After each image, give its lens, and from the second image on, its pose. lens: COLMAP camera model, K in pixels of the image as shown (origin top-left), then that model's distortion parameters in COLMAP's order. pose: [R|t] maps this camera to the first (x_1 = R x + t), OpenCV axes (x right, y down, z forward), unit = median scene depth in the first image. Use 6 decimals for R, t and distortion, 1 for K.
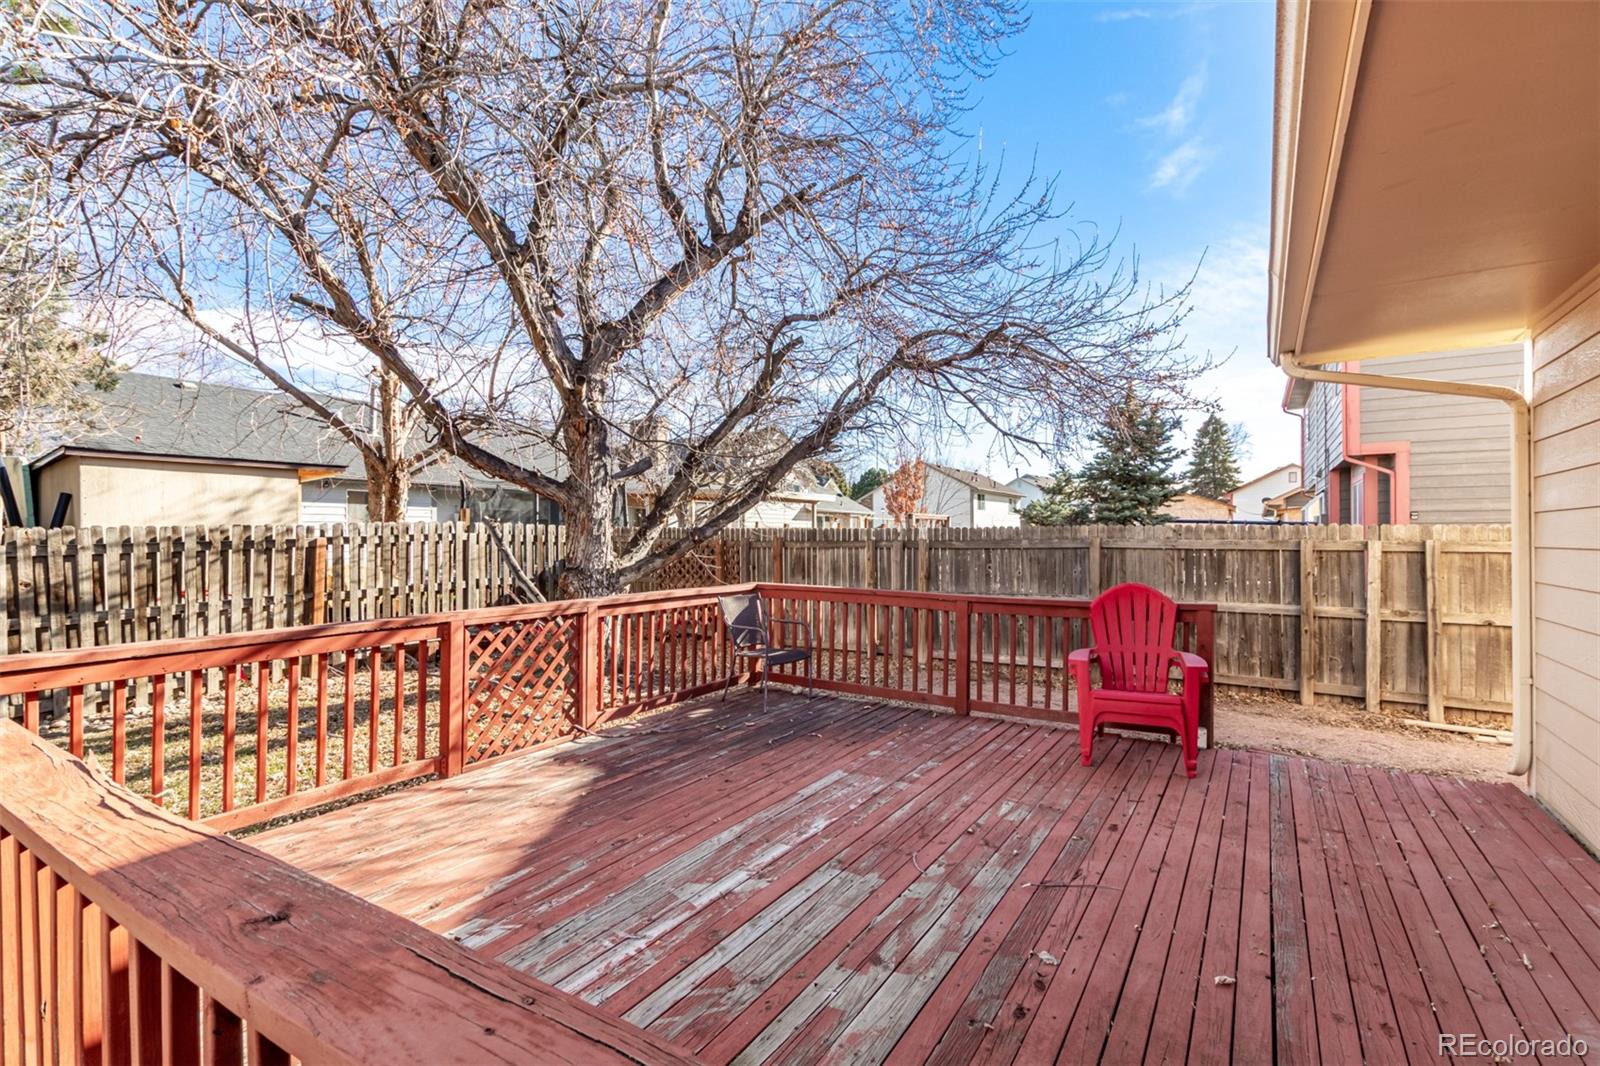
lens RADIAL K [[737.0, 0, 803.4], [0, 737.0, 537.7], [0, 0, 1]] dist [0.002775, 0.000317]
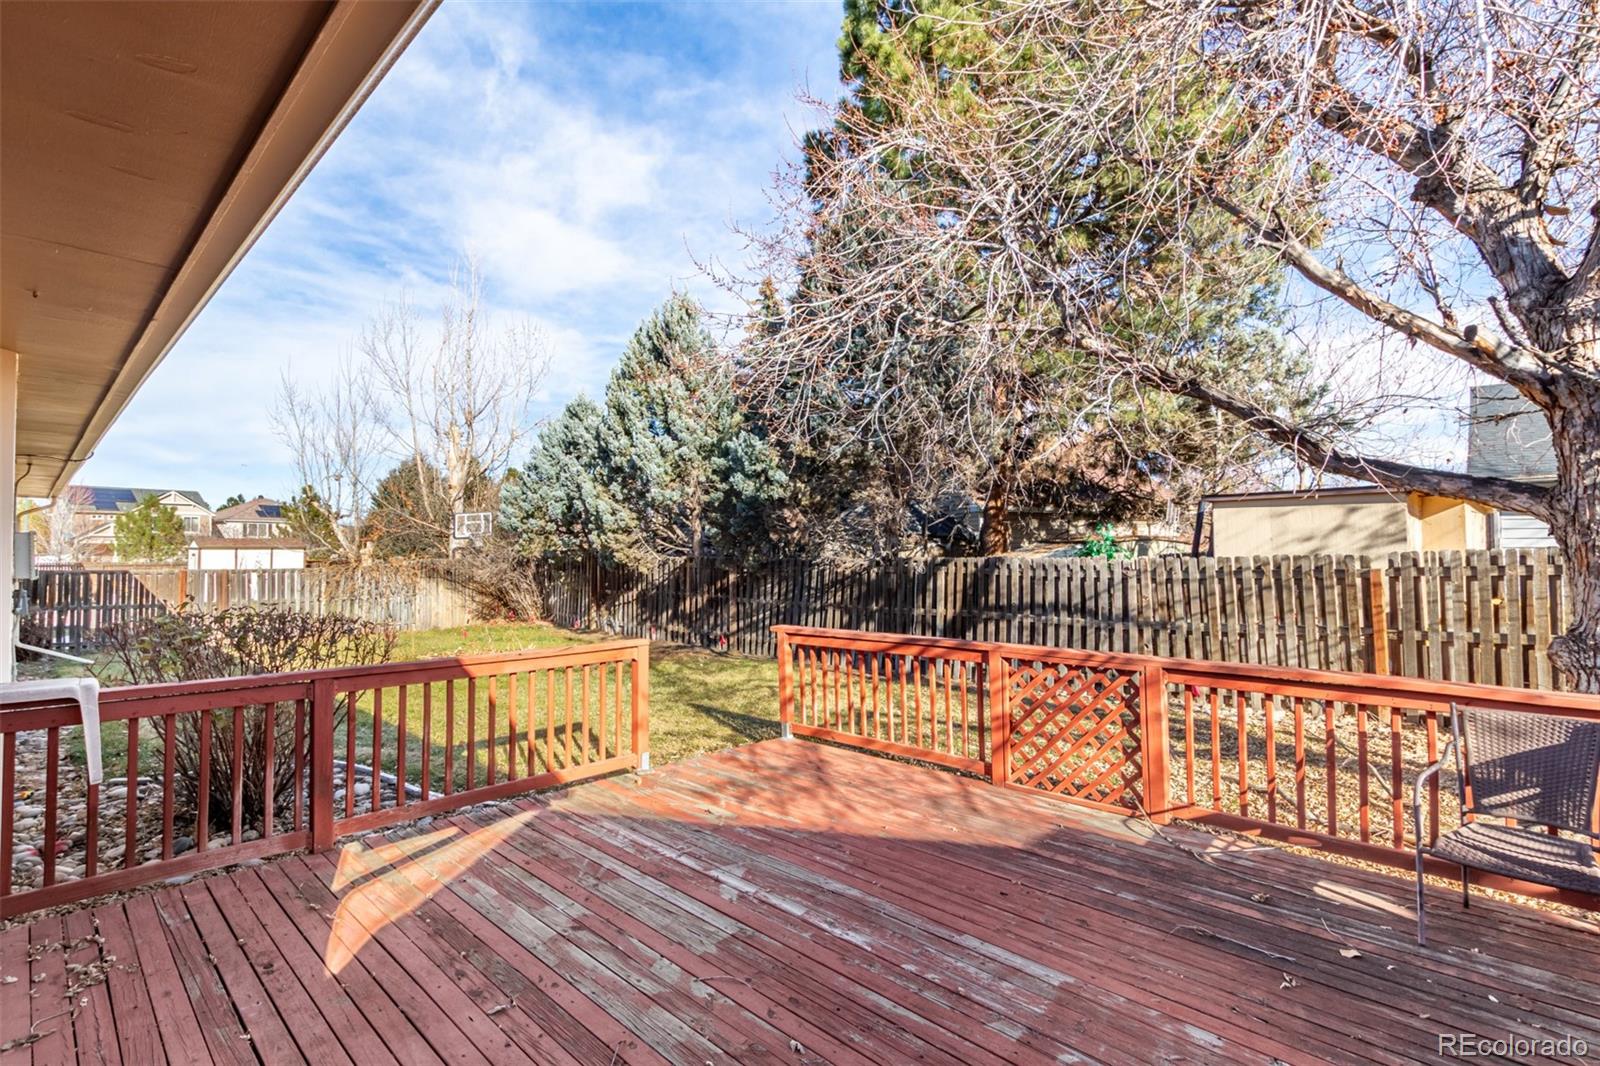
lens RADIAL K [[737.0, 0, 801.3], [0, 737.0, 528.8], [0, 0, 1]] dist [0.002775, 0.000317]
pose [[-0.198710, -0.028291, -0.979650, 0.910032], [0.004285, 0.999549, -0.029735, -0.060139], [0.980049, -0.010107, -0.198499, 1.147603]]
